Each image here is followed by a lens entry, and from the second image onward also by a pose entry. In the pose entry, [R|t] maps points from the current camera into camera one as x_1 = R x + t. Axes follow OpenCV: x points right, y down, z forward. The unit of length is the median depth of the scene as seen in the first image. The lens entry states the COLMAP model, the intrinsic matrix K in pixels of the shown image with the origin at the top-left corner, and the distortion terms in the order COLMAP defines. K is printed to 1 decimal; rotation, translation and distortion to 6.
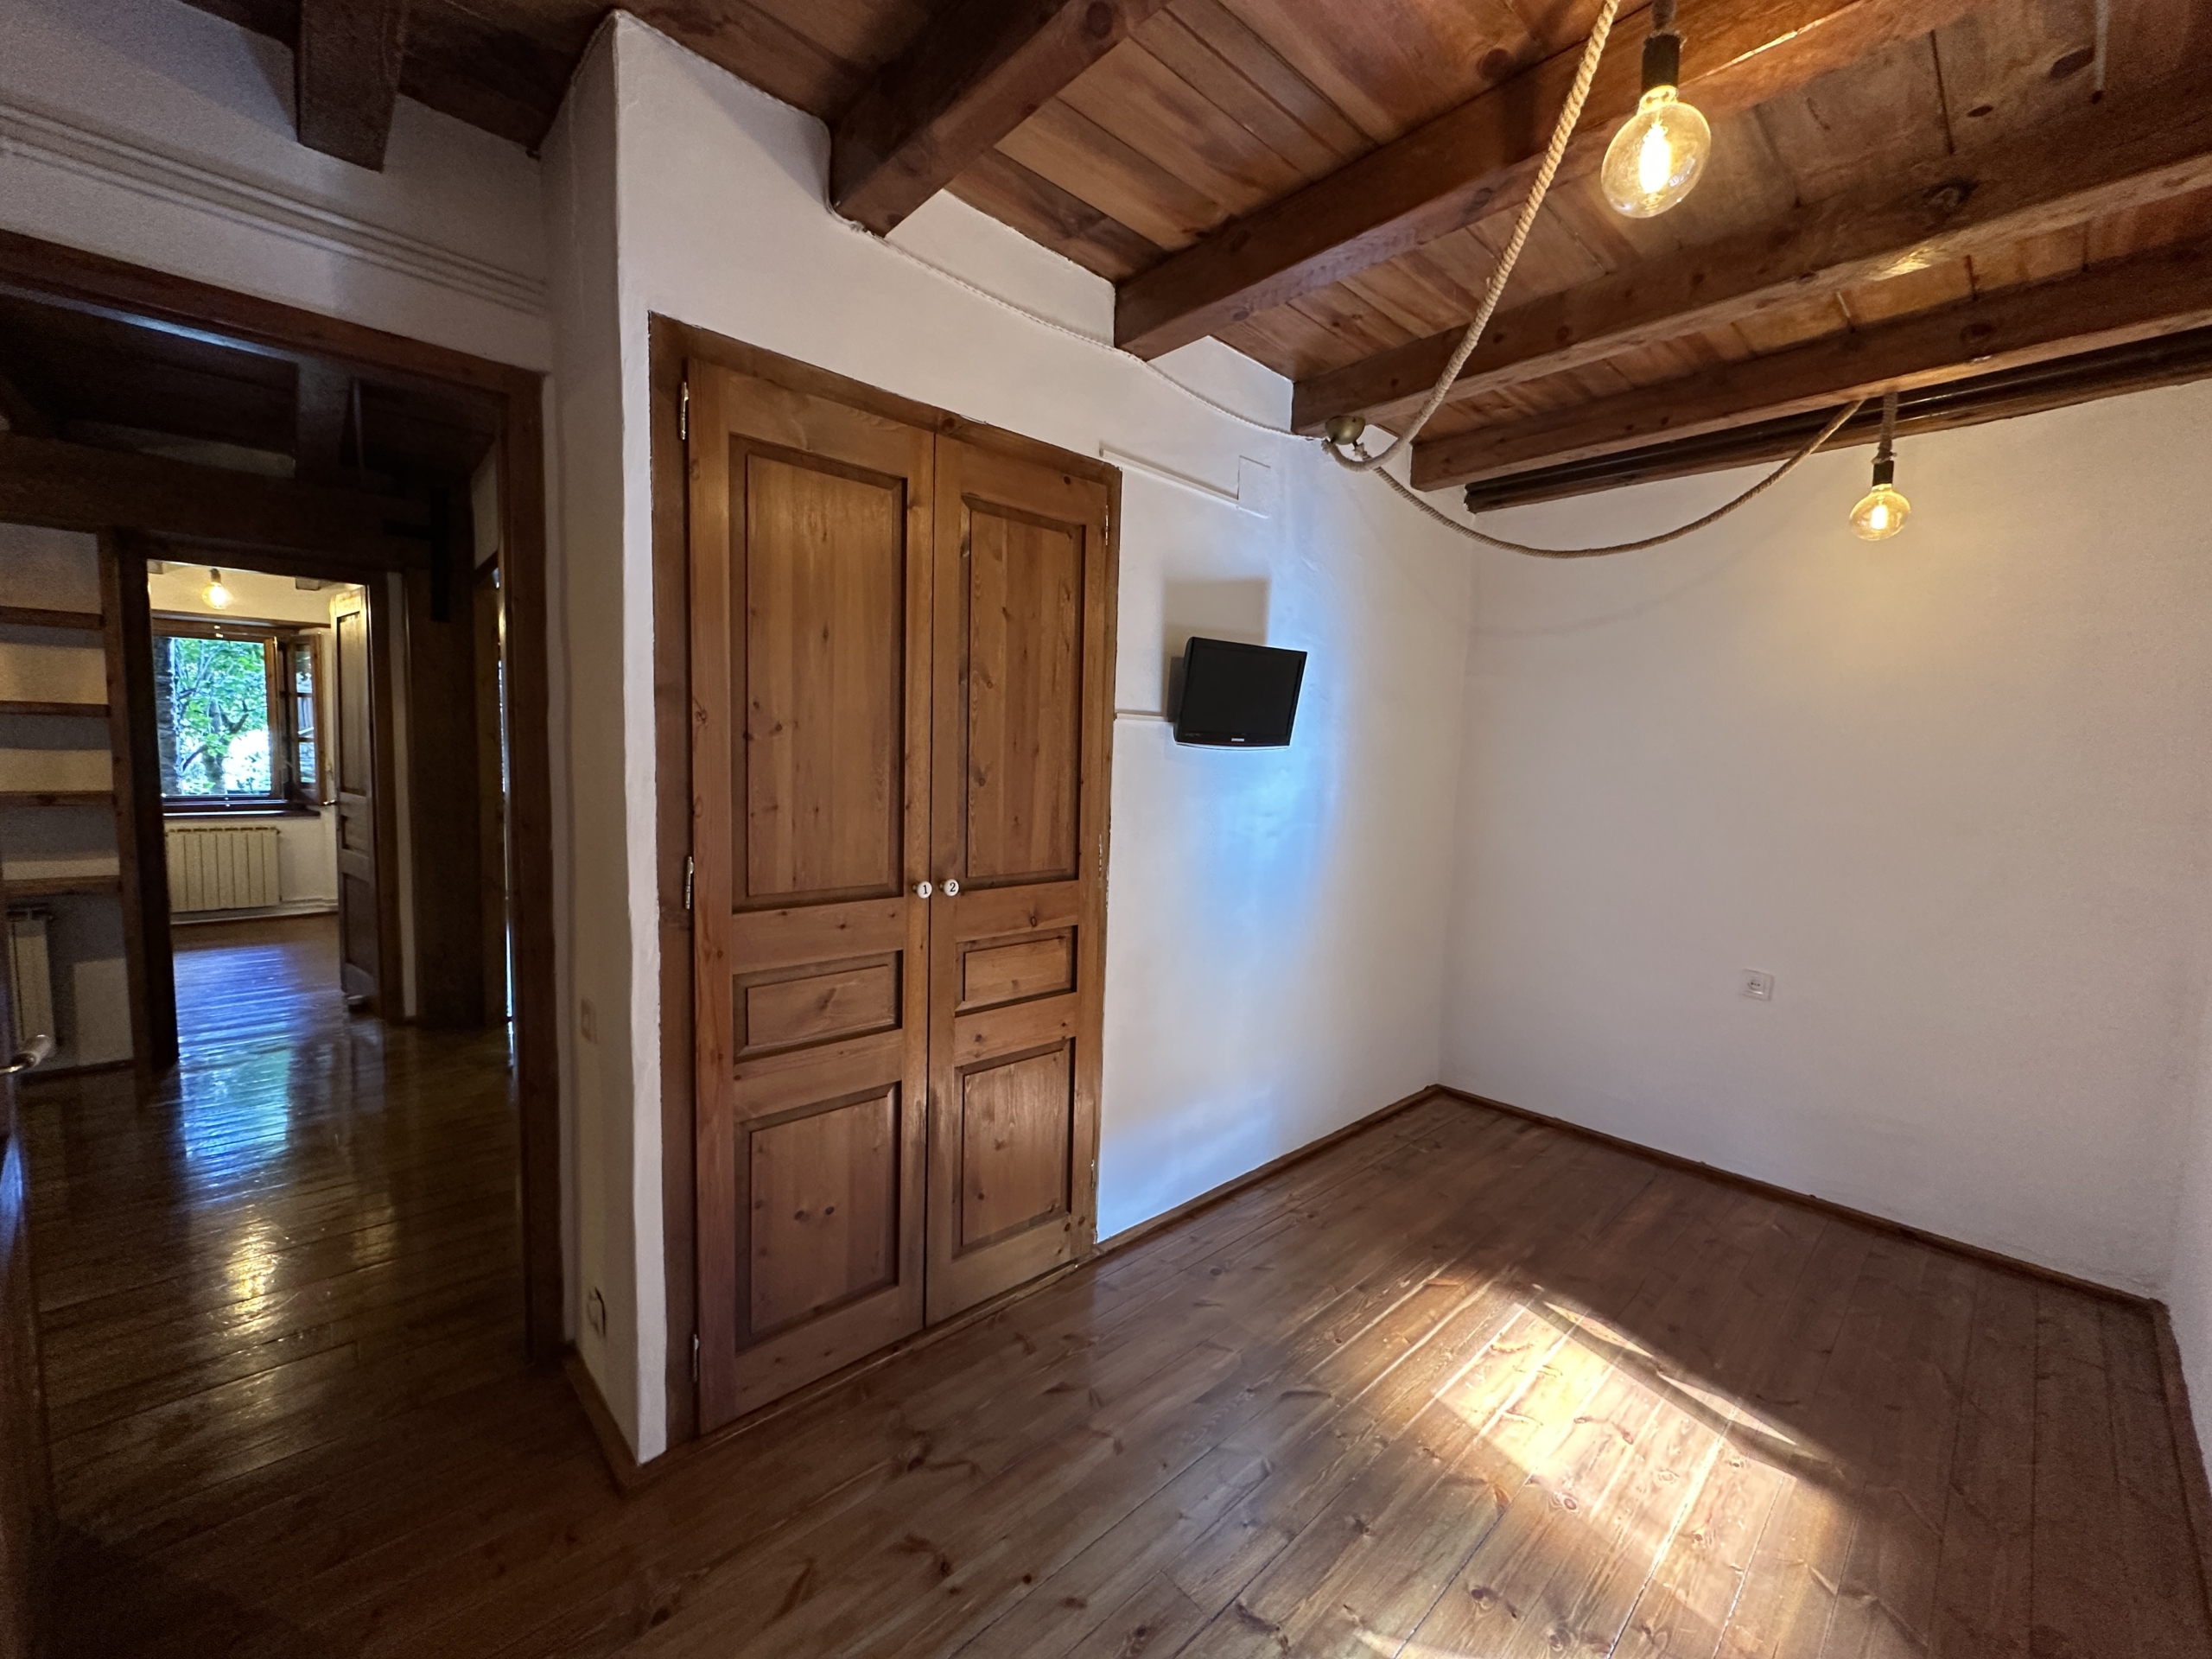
lens RADIAL K [[881.5, 0, 1103.7], [0, 881.5, 832.0], [0, 0, 1]] dist [-0.003681, 0.000285]
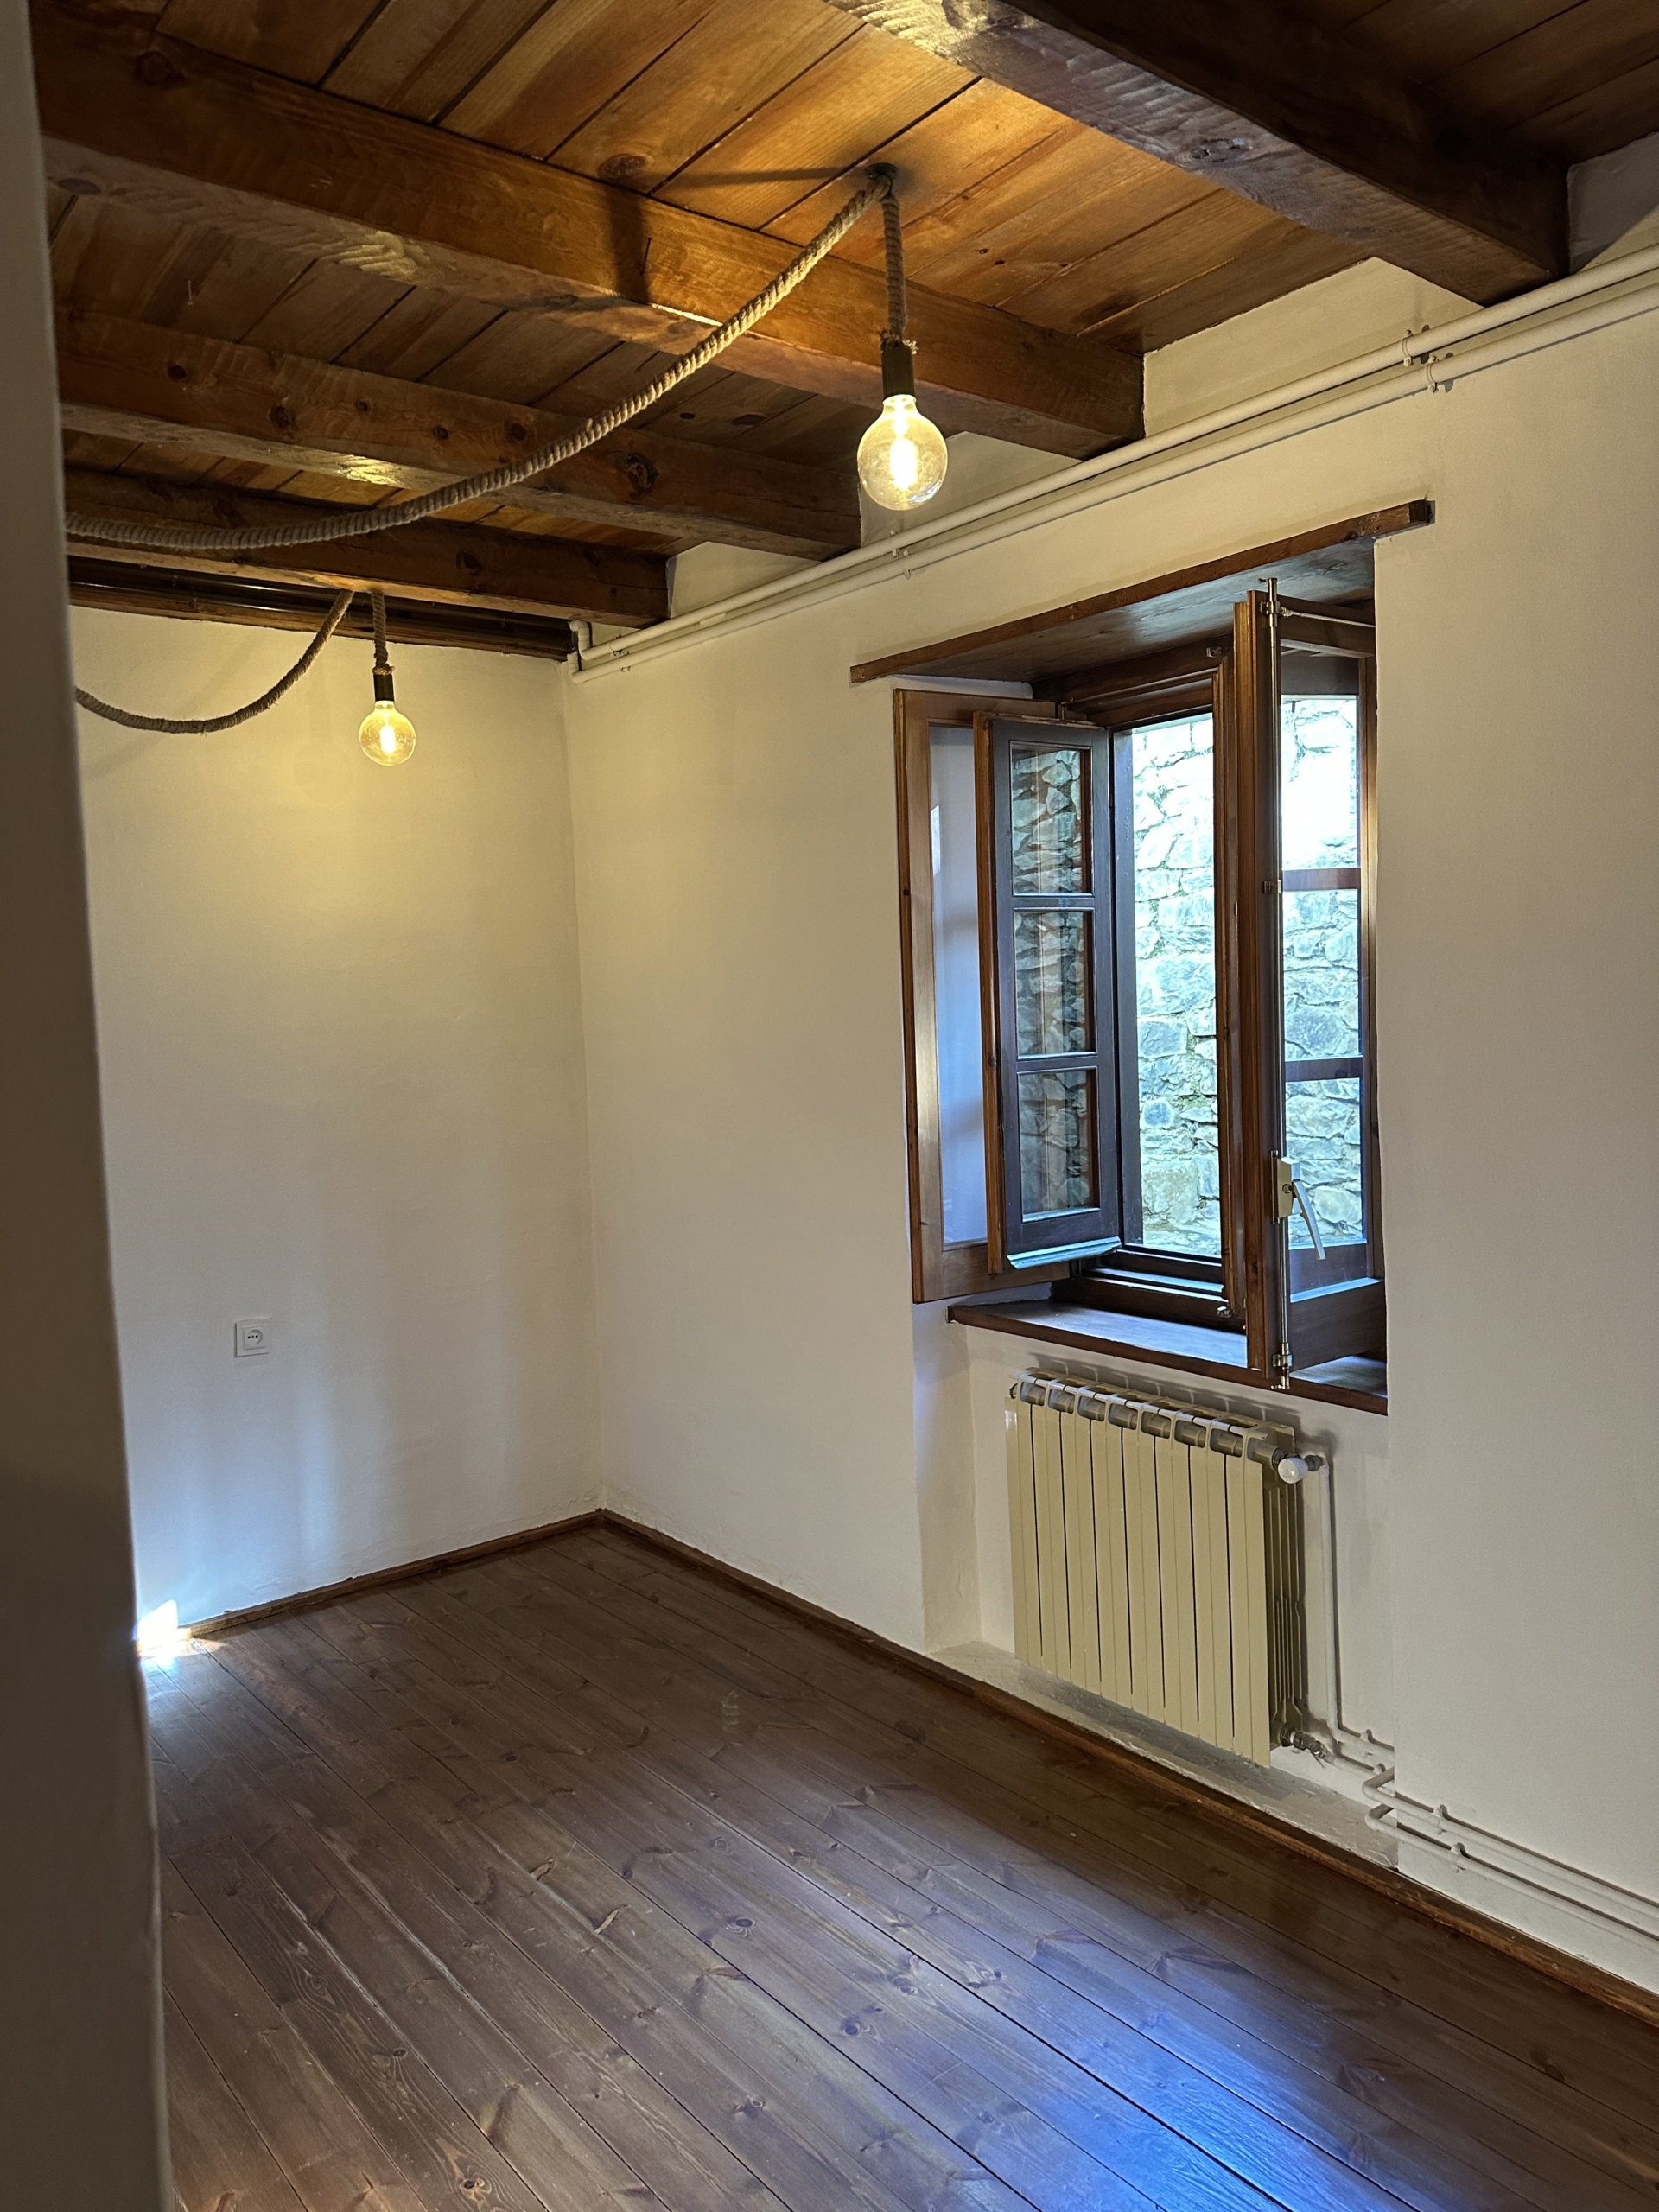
lens RADIAL K [[1544.8, 0, 829.5], [0, 1544.8, 1106.0], [0, 0, 1]] dist [0.091875, -0.147075]
pose [[0.074367, -0.104557, 0.991735, -1.129344], [0.128002, 0.987263, 0.094487, -0.179810], [-0.988982, 0.119917, 0.086804, 0.906169]]
